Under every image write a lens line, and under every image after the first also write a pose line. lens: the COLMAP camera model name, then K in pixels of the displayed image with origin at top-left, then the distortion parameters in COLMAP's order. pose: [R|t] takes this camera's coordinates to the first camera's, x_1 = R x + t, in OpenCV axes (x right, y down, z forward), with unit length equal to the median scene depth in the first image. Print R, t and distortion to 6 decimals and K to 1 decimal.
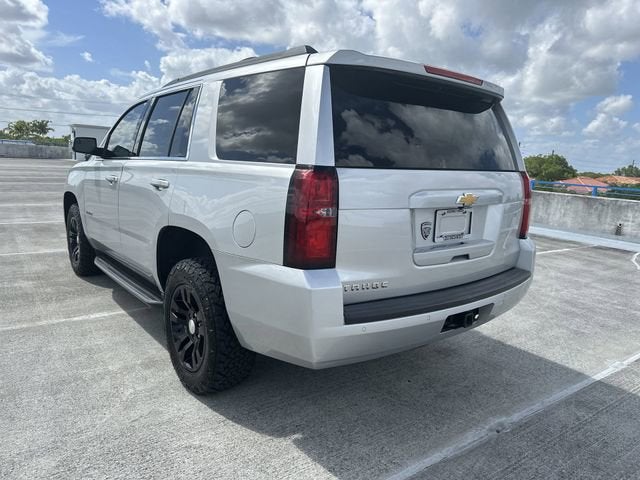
lens RADIAL K [[454.1, 0, 322.4], [0, 454.1, 241.1], [0, 0, 1]] dist [-0.002658, -0.004028]
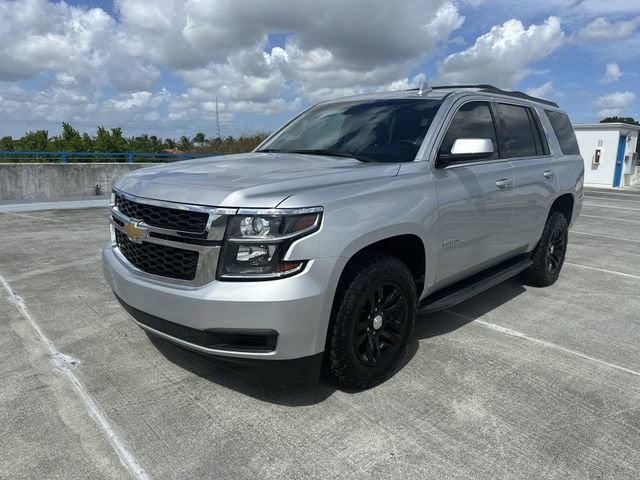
lens RADIAL K [[454.1, 0, 322.4], [0, 454.1, 241.1], [0, 0, 1]] dist [-0.002658, -0.004028]
pose [[-0.112436, -0.257174, 0.959802, -1.549666], [0.150053, 0.950455, 0.272247, -0.380201], [-0.982264, 0.174632, -0.068276, 1.641136]]
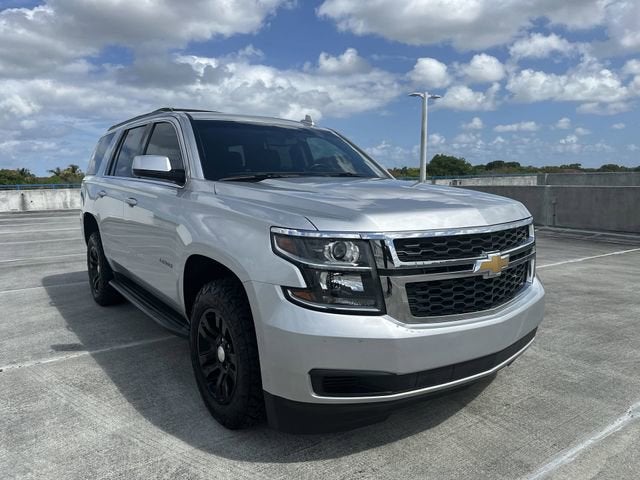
lens RADIAL K [[449.8, 0, 323.2], [0, 449.8, 240.3], [0, 0, 1]] dist [0.019405, -0.024598]
pose [[-0.998678, -0.049269, 0.014631, -0.515665], [-0.042255, 0.949150, 0.311977, -0.471168], [-0.029258, 0.310946, -0.949977, 2.537415]]
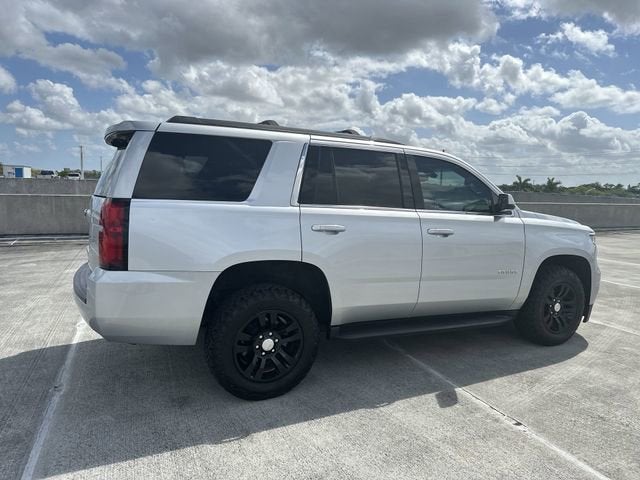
lens RADIAL K [[448.2, 0, 324.4], [0, 448.2, 236.8], [0, 0, 1]] dist [0.034268, -0.042146]
pose [[-0.211765, 0.042054, -0.976415, 1.127726], [-0.219534, 0.971495, 0.089454, -0.226187], [0.952345, 0.233299, -0.196497, 1.439816]]
